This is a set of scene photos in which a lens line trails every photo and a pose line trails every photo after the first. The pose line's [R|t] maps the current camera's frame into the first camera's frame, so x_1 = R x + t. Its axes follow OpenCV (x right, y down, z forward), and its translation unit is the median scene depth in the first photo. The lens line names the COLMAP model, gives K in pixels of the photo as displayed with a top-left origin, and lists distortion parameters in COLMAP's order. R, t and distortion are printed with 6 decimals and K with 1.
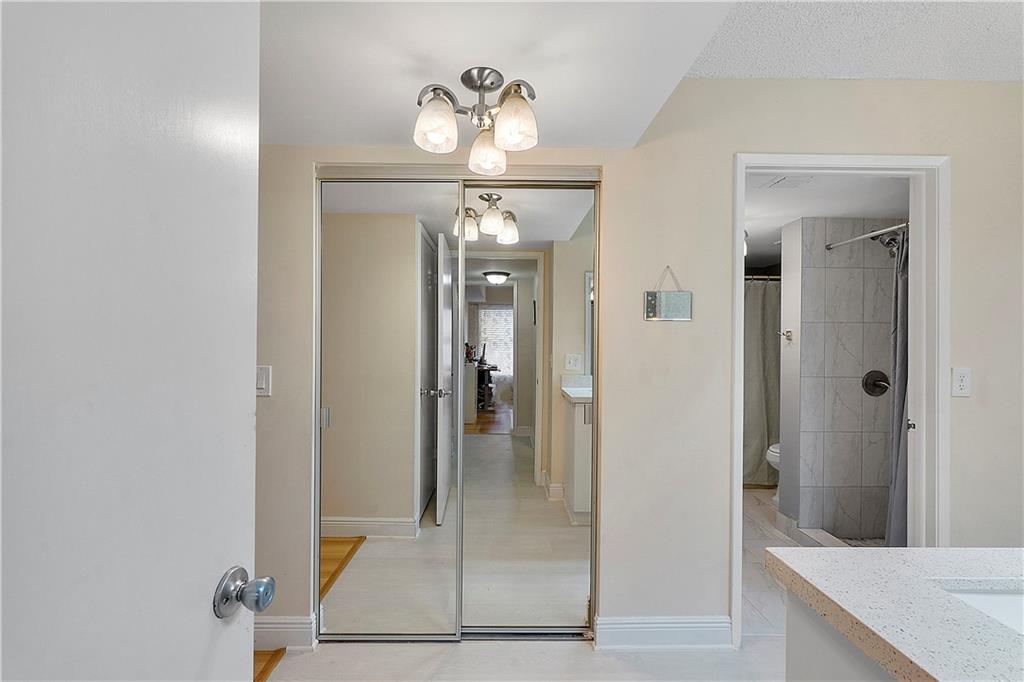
lens RADIAL K [[443.1, 0, 511.2], [0, 443.1, 343.0], [0, 0, 1]] dist [-0.000131, 0.000129]
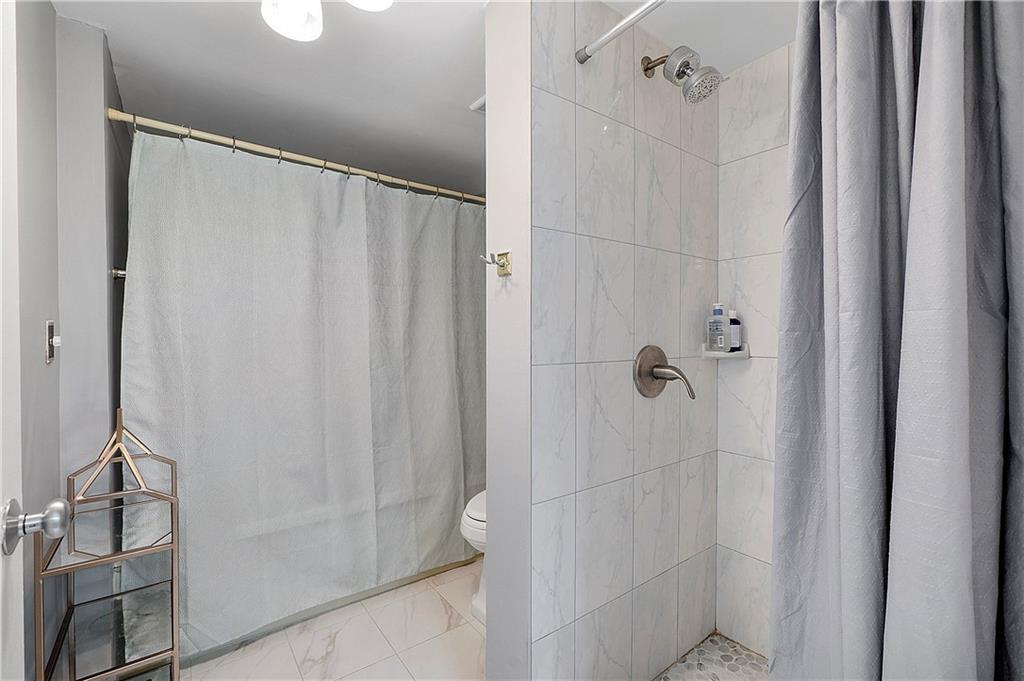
lens RADIAL K [[443.1, 0, 513.2], [0, 443.1, 338.5], [0, 0, 1]] dist [-0.000131, 0.000129]
pose [[0.809792, -0.011056, 0.586612, 0.395153], [0.009673, 0.999938, 0.005494, 0.048376], [-0.586637, 0.001225, 0.809849, 0.666532]]
